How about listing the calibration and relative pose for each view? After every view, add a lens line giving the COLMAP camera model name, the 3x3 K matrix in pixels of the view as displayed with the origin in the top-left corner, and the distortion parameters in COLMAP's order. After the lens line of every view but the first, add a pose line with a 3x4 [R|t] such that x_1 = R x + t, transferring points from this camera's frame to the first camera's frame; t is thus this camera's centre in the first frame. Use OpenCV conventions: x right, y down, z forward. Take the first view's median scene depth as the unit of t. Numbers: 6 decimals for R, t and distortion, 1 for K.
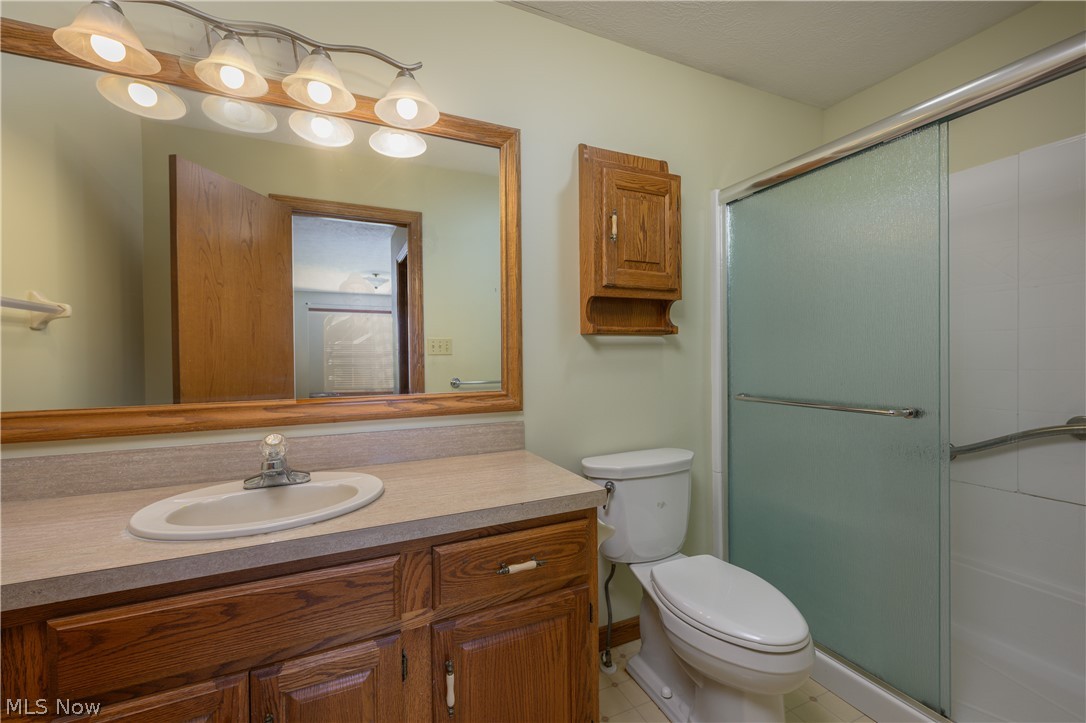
lens RADIAL K [[451.8, 0, 543.2], [0, 451.8, 360.2], [0, 0, 1]] dist [-0.000064, -0.000496]
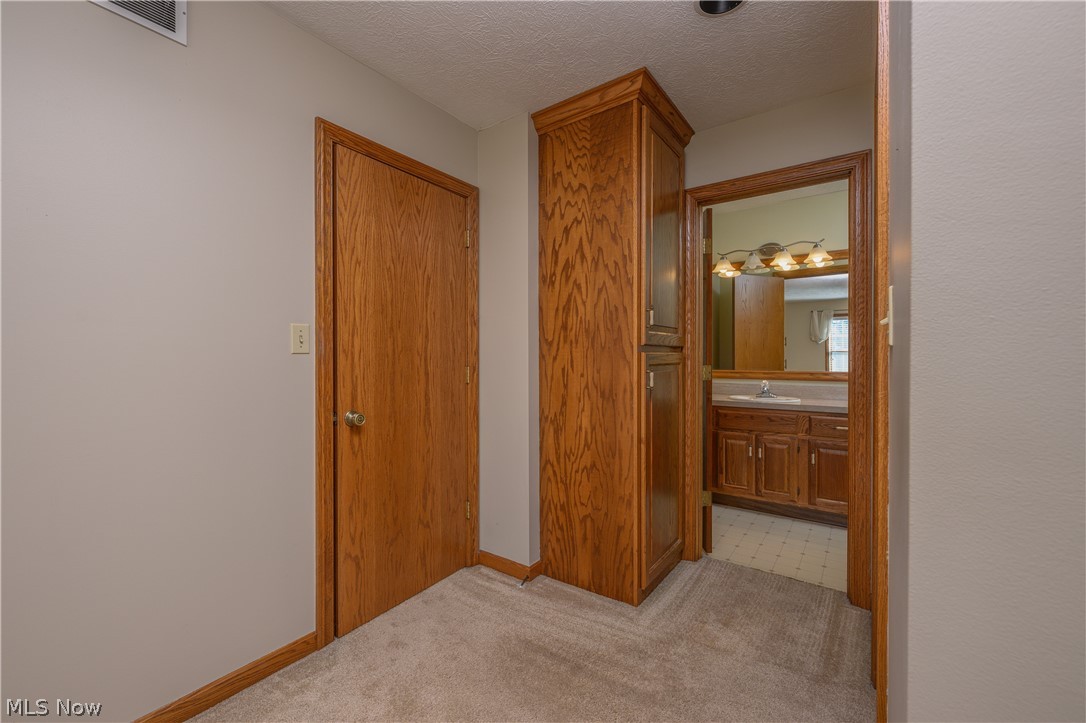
lens RADIAL K [[451.8, 0, 539.8], [0, 451.8, 358.2], [0, 0, 1]] dist [-0.000064, -0.000496]
pose [[0.497164, 0.013541, -0.867551, 1.606297], [-0.009568, 0.999903, 0.010123, -0.004271], [0.867604, 0.003268, 0.497245, -2.290570]]
